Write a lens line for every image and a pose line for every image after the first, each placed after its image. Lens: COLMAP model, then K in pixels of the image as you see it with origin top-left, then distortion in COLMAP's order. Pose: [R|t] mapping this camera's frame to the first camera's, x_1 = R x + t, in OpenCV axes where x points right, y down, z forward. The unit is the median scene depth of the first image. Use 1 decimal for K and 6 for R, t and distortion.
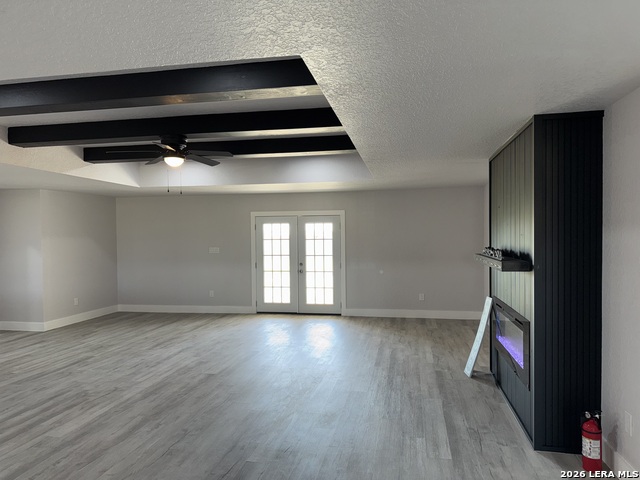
lens RADIAL K [[453.9, 0, 321.6], [0, 453.9, 245.8], [0, 0, 1]] dist [0.039725, -0.035150]
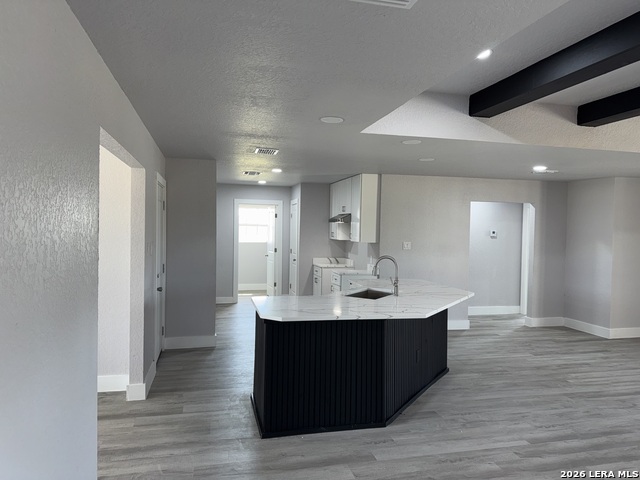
lens RADIAL K [[453.9, 0, 319.3], [0, 453.9, 235.8], [0, 0, 1]] dist [0.039725, -0.035150]
pose [[0.424394, 0.038787, -0.904646, -0.082507], [-0.048804, 0.998610, 0.019920, -0.000413], [0.904161, 0.035696, 0.425697, 0.178069]]
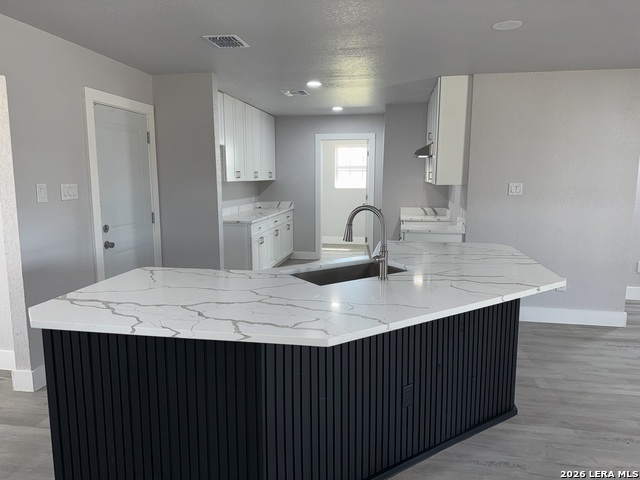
lens RADIAL K [[453.9, 0, 316.2], [0, 453.9, 245.6], [0, 0, 1]] dist [0.039725, -0.035150]
pose [[0.029673, 0.170026, -0.984993, -0.332798], [-0.027235, 0.985198, 0.169241, 0.011940], [0.999189, 0.021805, 0.033865, 0.576525]]
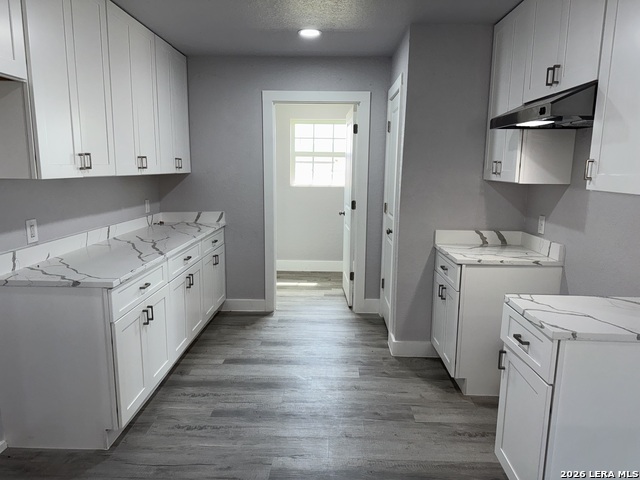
lens RADIAL K [[453.9, 0, 315.9], [0, 453.9, 245.6], [0, 0, 1]] dist [0.039725, -0.035150]
pose [[0.166438, 0.187457, -0.968069, -0.953214], [-0.040898, 0.982231, 0.183168, 0.024176], [0.985203, 0.009106, 0.171147, 0.571837]]
